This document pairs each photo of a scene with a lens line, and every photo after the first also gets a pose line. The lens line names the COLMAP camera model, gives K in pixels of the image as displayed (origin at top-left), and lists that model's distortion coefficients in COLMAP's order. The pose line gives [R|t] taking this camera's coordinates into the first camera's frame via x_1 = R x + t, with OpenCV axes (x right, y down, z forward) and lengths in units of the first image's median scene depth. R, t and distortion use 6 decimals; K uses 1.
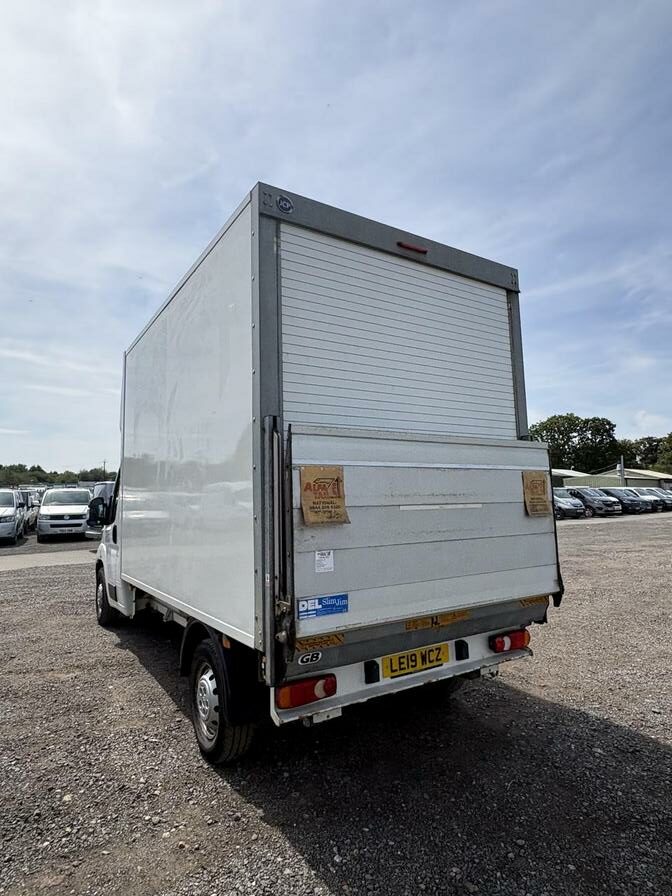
lens RADIAL K [[523.0, 0, 342.7], [0, 523.0, 443.3], [0, 0, 1]] dist [0.004147, -0.000972]
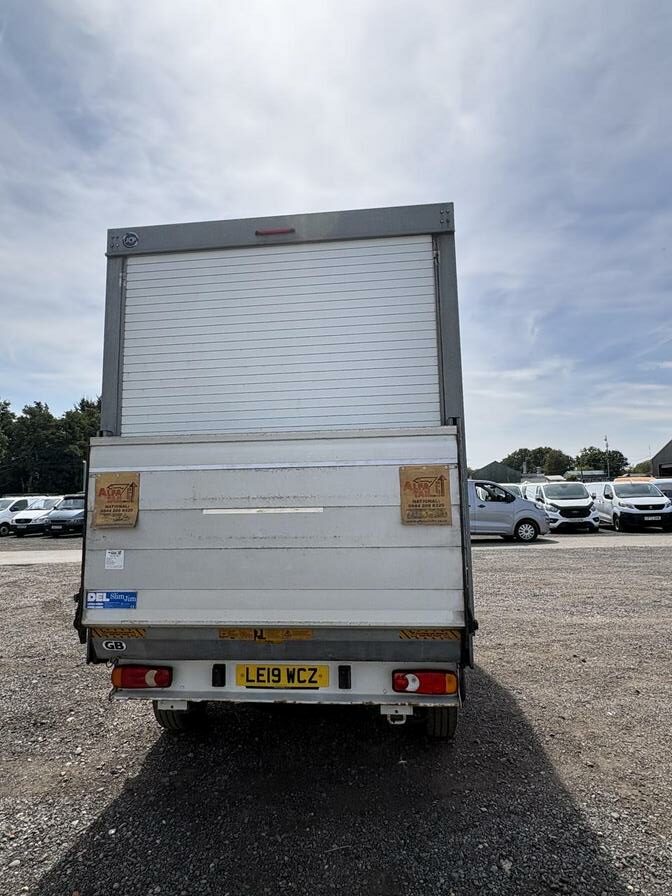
lens RADIAL K [[523.0, 0, 342.0], [0, 523.0, 443.9], [0, 0, 1]] dist [0.004147, -0.000972]
pose [[0.774366, -0.066081, -0.629278, 0.854025], [0.072088, 0.997270, -0.016015, 0.028300], [0.628619, -0.032962, 0.777015, 0.369699]]
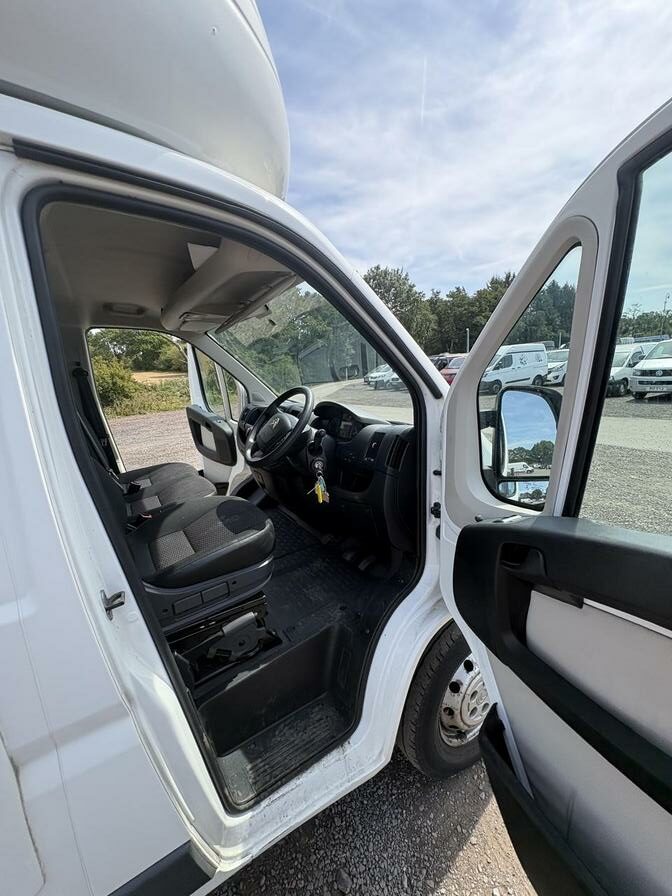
lens RADIAL K [[356.8, 0, 341.1], [0, 356.8, 454.8], [0, 0, 1]] dist [0.000689, 0.000446]
pose [[-0.007263, 0.249613, -0.968318, -0.061477], [0.158470, 0.956394, 0.245351, 0.198524], [0.987337, -0.151667, -0.046503, 2.306669]]
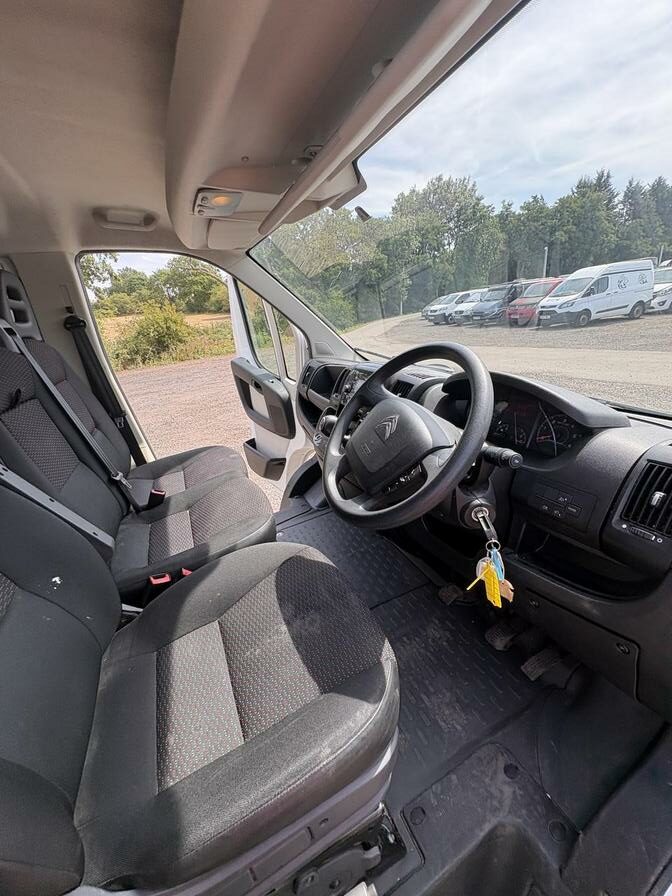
lens RADIAL K [[356.8, 0, 343.2], [0, 356.8, 453.3], [0, 0, 1]] dist [0.000689, 0.000446]
pose [[-0.134869, 0.399165, -0.906906, -0.308513], [0.196511, 0.907863, 0.370362, 0.188412], [0.971182, -0.128267, -0.200883, 2.221863]]
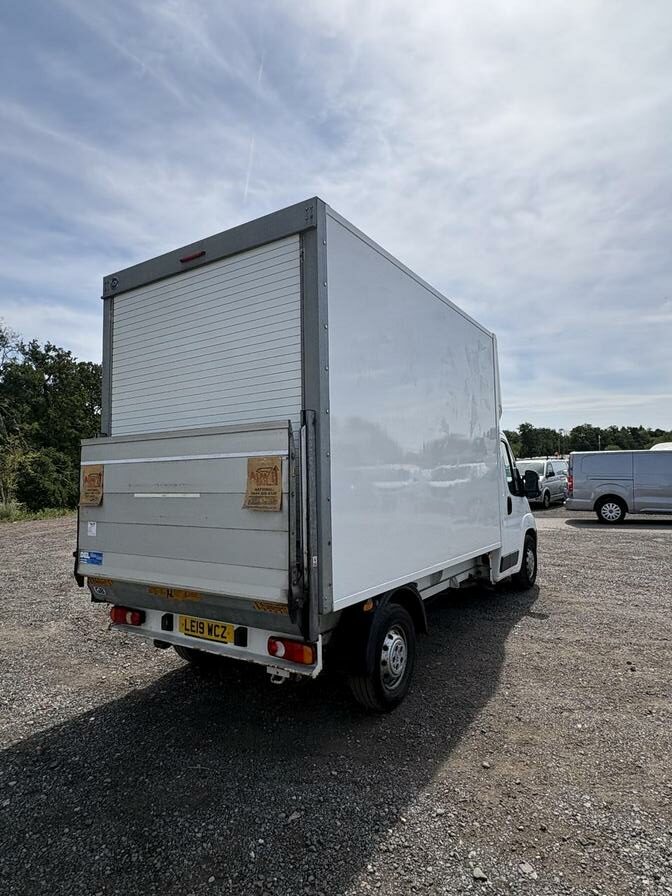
lens RADIAL K [[523.0, 0, 336.7], [0, 523.0, 448.5], [0, 0, 1]] dist [0.004147, -0.000972]
pose [[0.401721, -0.040672, -0.914858, 1.337782], [0.109630, 0.993965, 0.003950, 0.054551], [0.909176, -0.101883, 0.403756, 0.861801]]
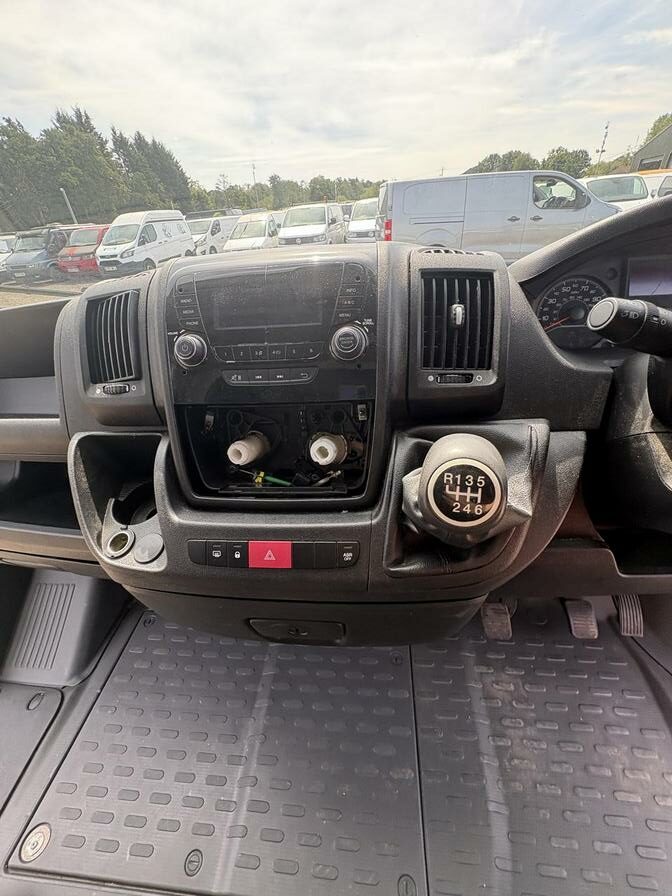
lens RADIAL K [[356.8, 0, 333.8], [0, 356.8, 450.3], [0, 0, 1]] dist [0.000689, 0.000446]
pose [[0.780336, 0.306701, -0.544986, -0.580680], [0.121255, 0.780731, 0.612990, 0.229479], [0.613492, -0.544421, 0.572044, 2.100755]]
